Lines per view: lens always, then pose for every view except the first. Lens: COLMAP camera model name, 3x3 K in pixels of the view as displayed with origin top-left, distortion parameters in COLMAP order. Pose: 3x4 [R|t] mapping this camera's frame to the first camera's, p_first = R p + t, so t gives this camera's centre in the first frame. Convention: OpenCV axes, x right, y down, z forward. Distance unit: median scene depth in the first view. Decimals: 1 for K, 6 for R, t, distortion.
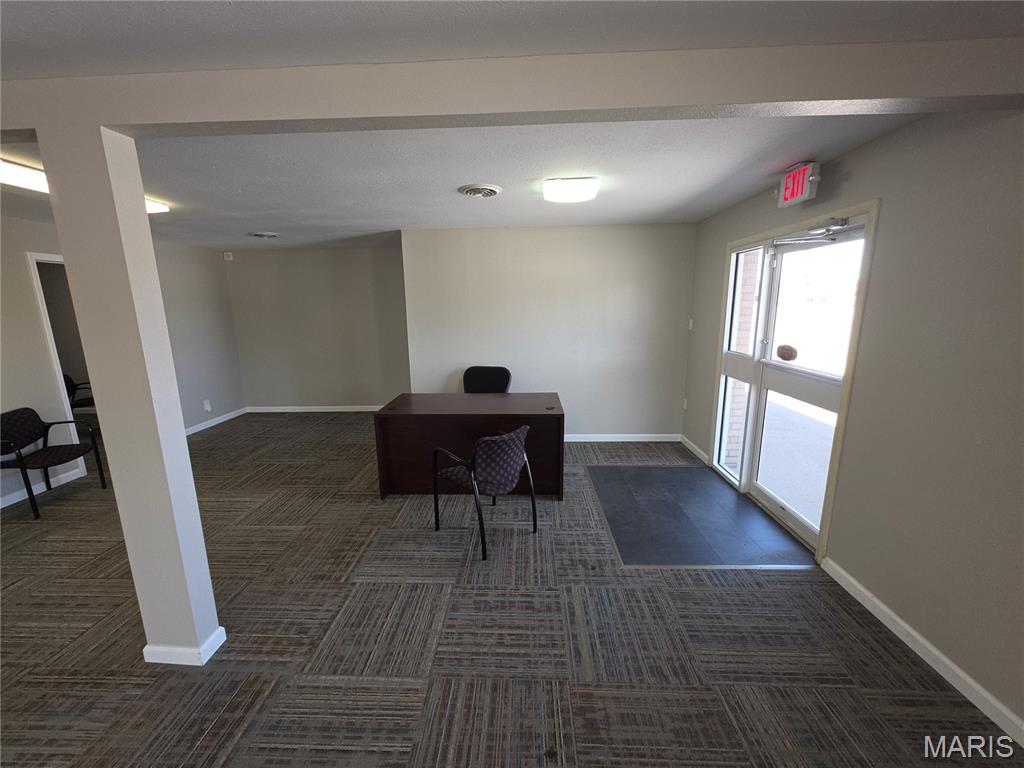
lens RADIAL K [[410.7, 0, 514.7], [0, 410.7, 387.4], [0, 0, 1]] dist [-0.000793, 0.000054]
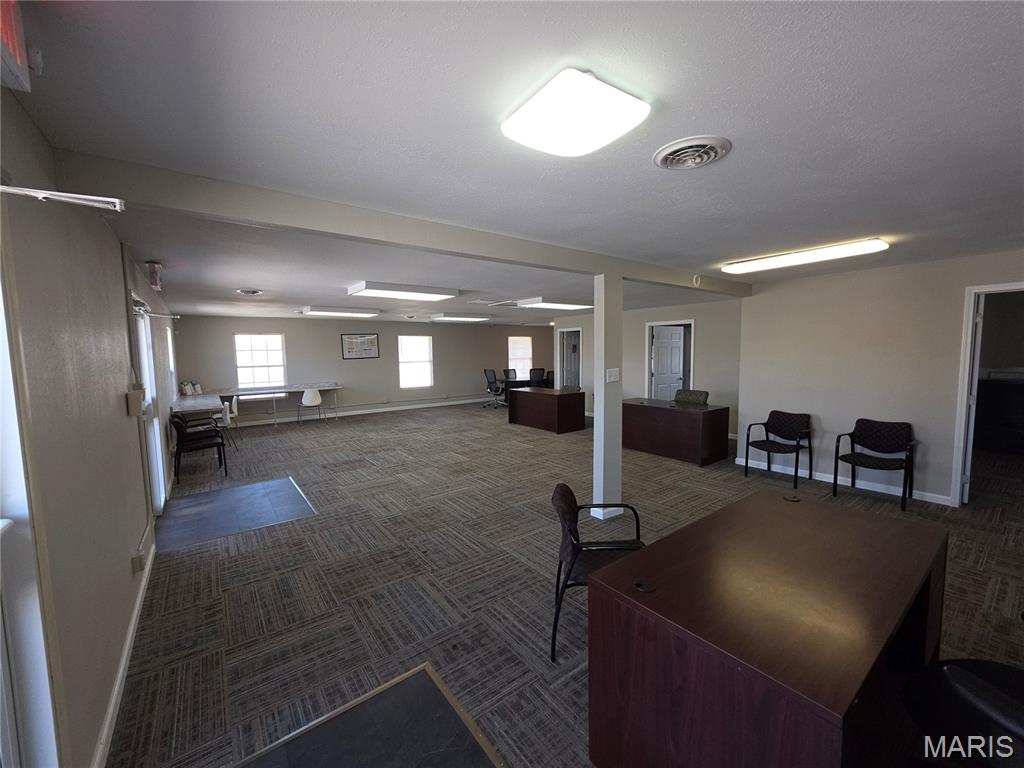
lens RADIAL K [[410.7, 0, 518.4], [0, 410.7, 383.7], [0, 0, 1]] dist [-0.000793, 0.000054]
pose [[-0.773562, 0.075304, -0.629230, 0.667177], [-0.102489, 0.964978, 0.241483, -0.371353], [0.625378, 0.251291, -0.738753, 1.778816]]
